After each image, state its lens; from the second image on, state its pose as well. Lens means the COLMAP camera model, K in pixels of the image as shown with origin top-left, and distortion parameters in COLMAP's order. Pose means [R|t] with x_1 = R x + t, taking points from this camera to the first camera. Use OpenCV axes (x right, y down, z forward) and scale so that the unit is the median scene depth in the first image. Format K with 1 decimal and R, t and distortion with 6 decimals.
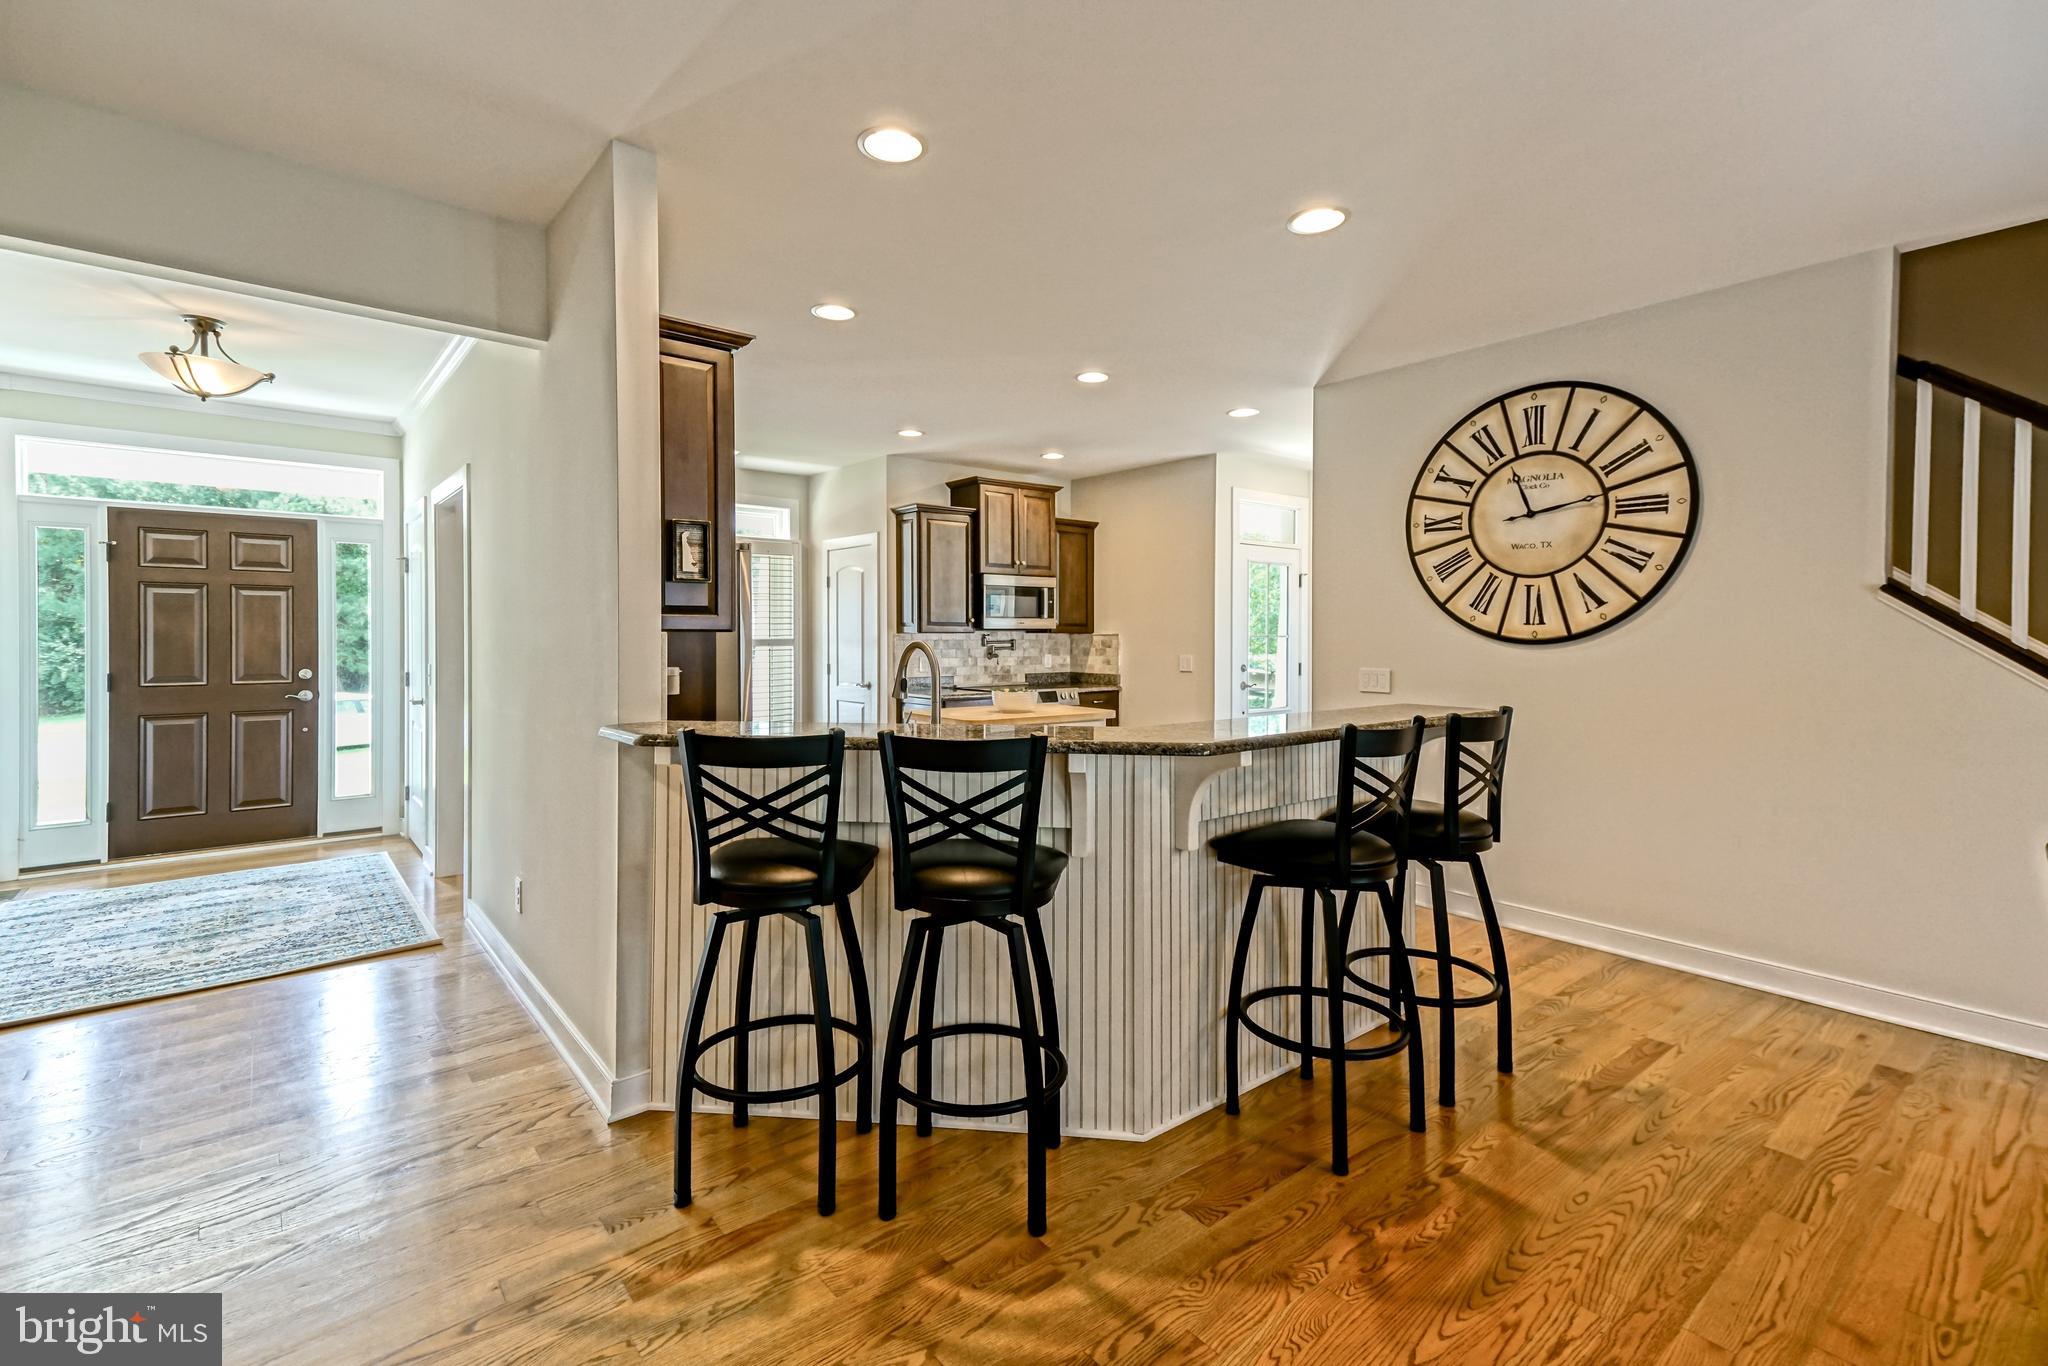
lens RADIAL K [[905.5, 0, 1001.6], [0, 905.5, 639.5], [0, 0, 1]] dist [0.039392, -0.005586]
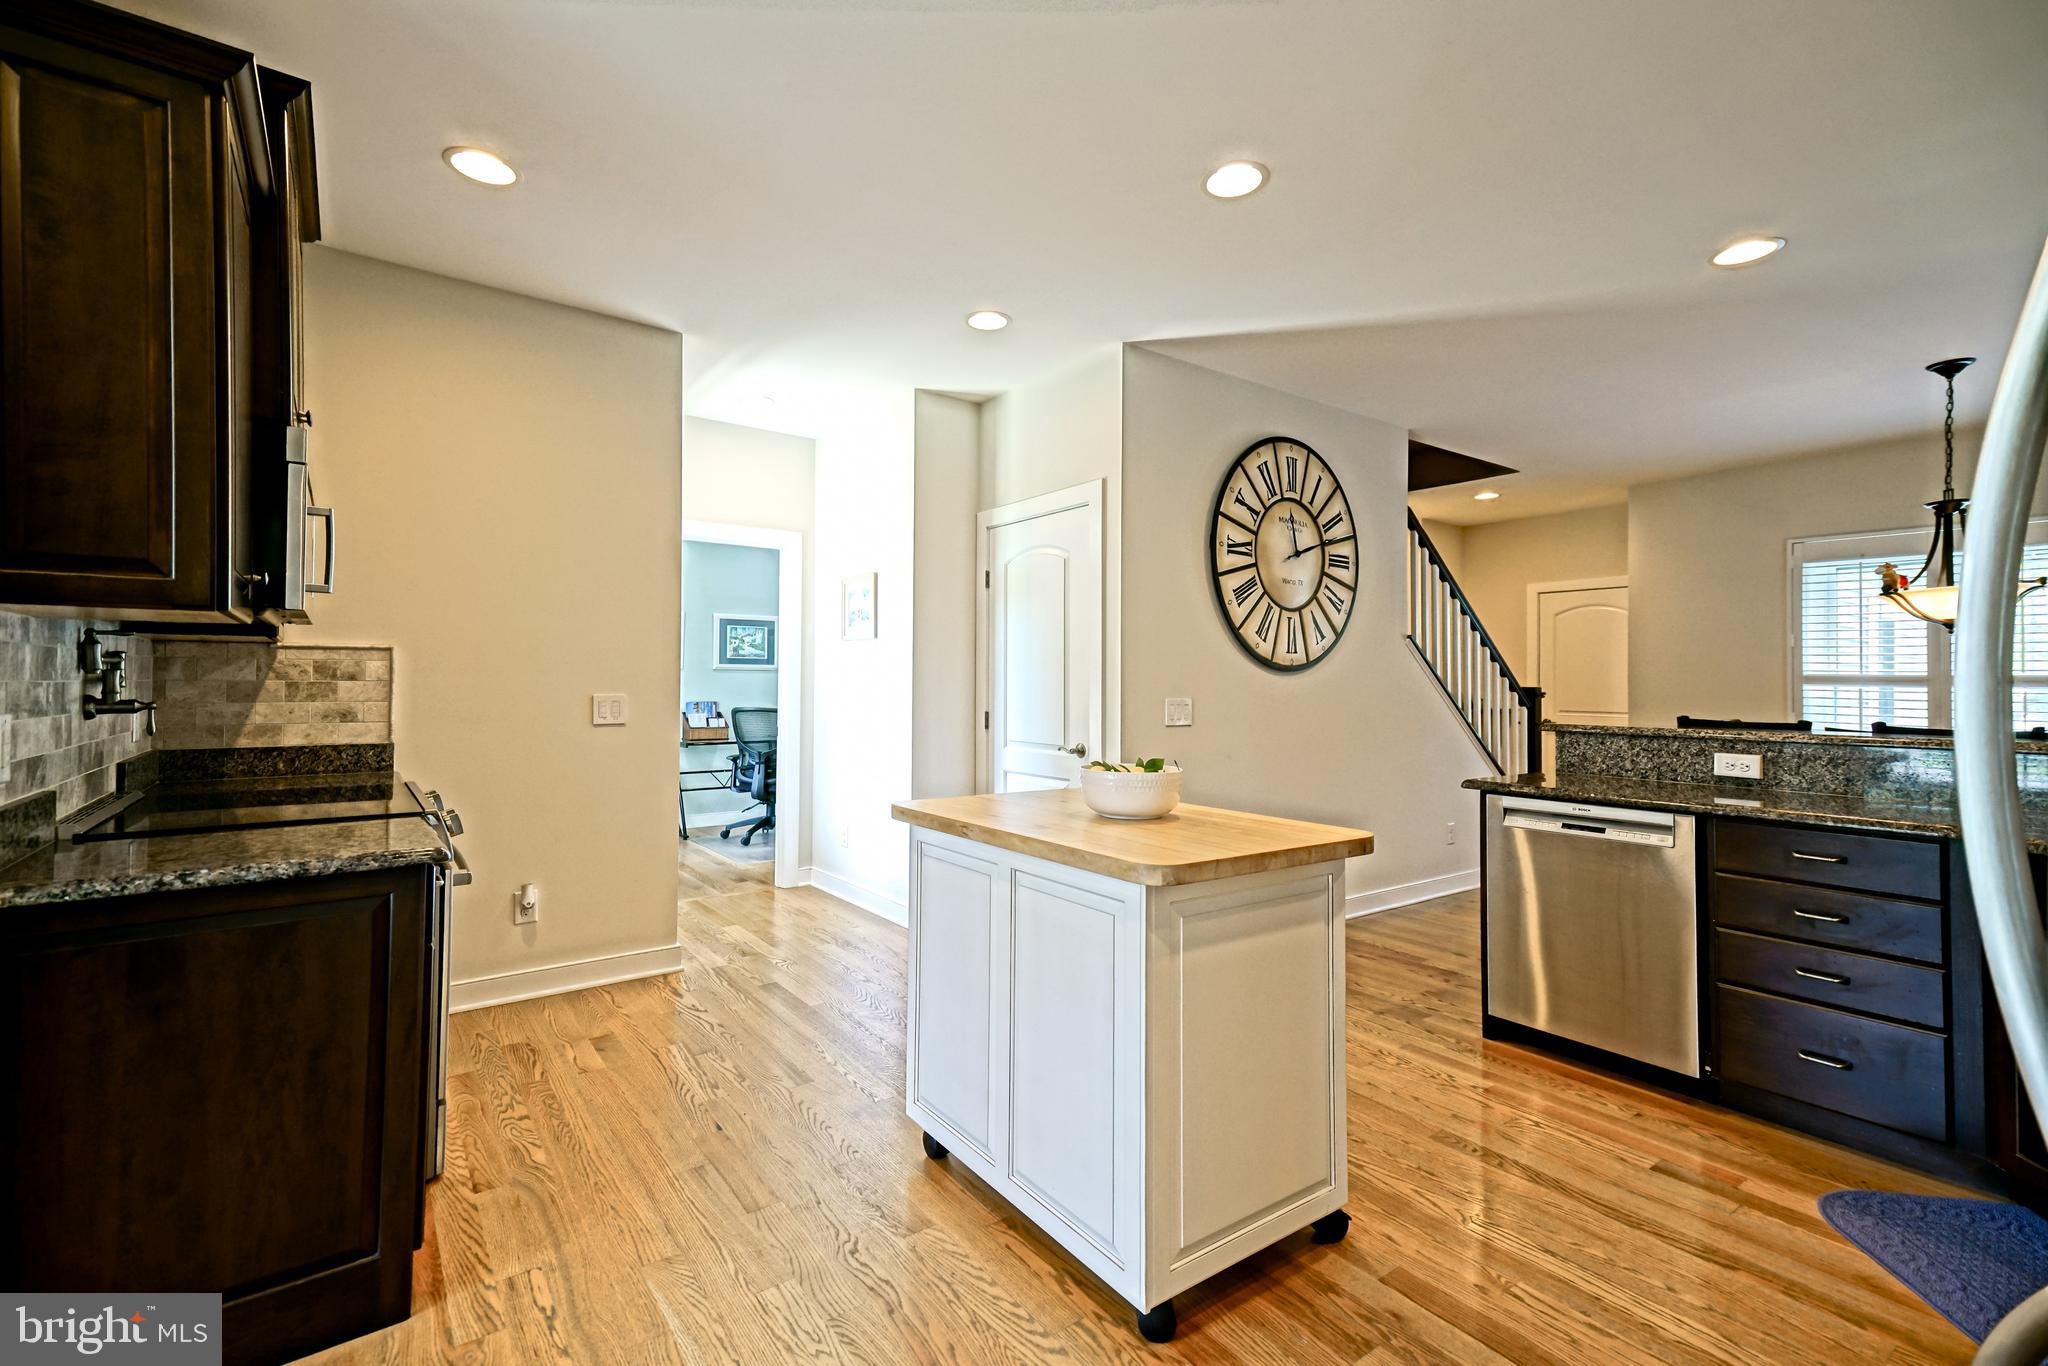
lens RADIAL K [[905.5, 0, 991.3], [0, 905.5, 684.1], [0, 0, 1]] dist [0.039392, -0.005586]
pose [[0.016441, -0.000325, 0.999865, -0.499850], [0.001351, 0.999999, 0.000303, 0.019863], [-0.999864, 0.001346, 0.016442, 1.250458]]
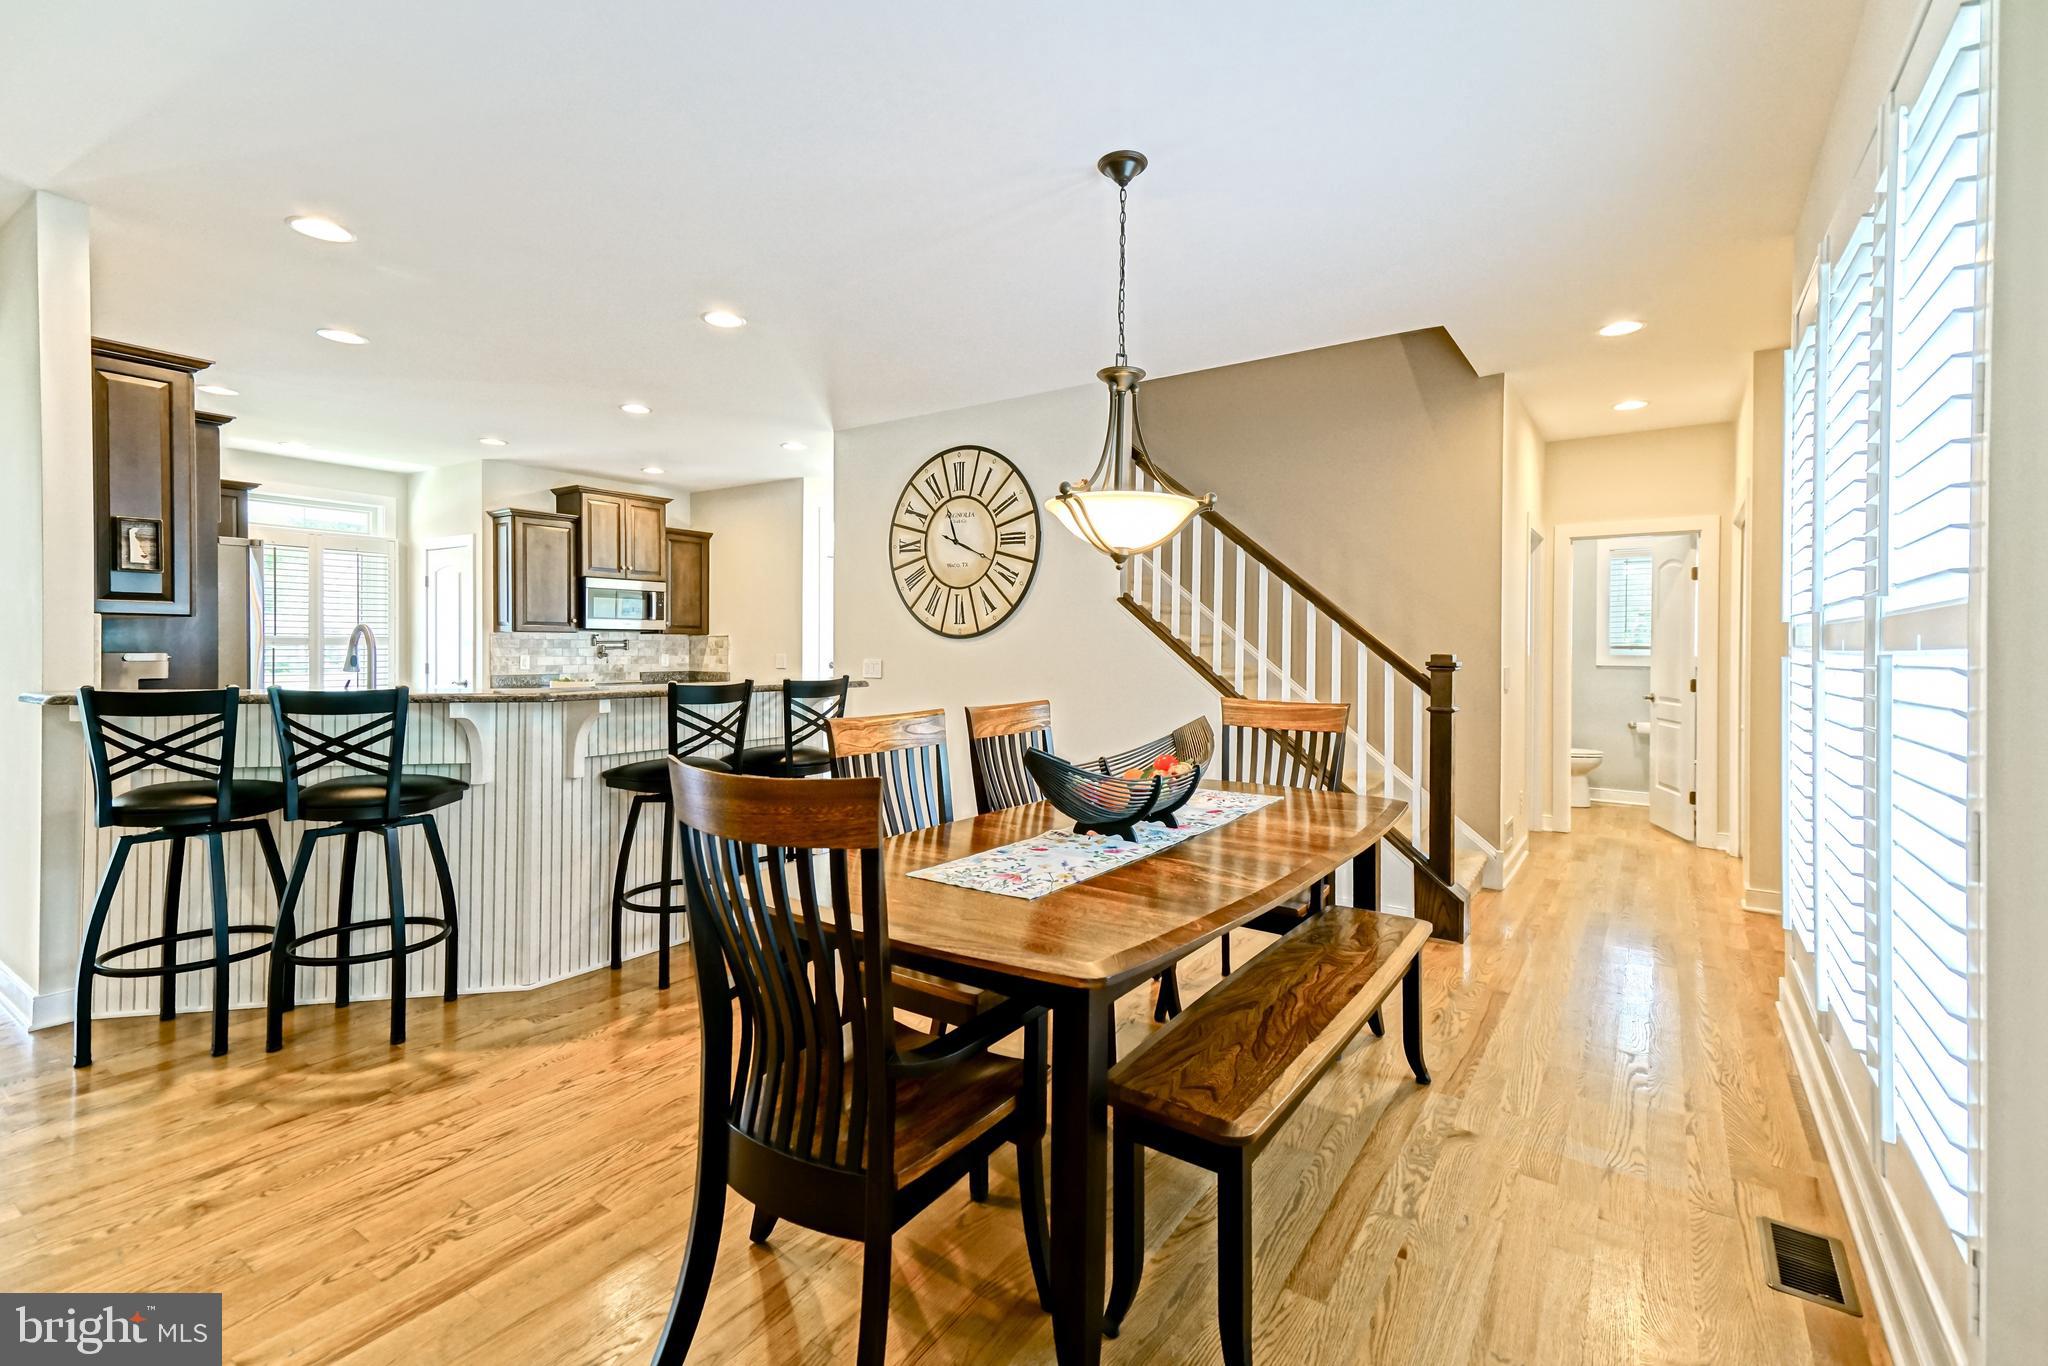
lens RADIAL K [[905.5, 0, 990.8], [0, 905.5, 652.9], [0, 0, 1]] dist [0.039392, -0.005586]
pose [[0.962464, 0.001969, 0.271401, 0.243354], [-0.002661, 0.999994, 0.002182, 0.022001], [-0.271395, -0.002822, 0.962464, -0.276738]]
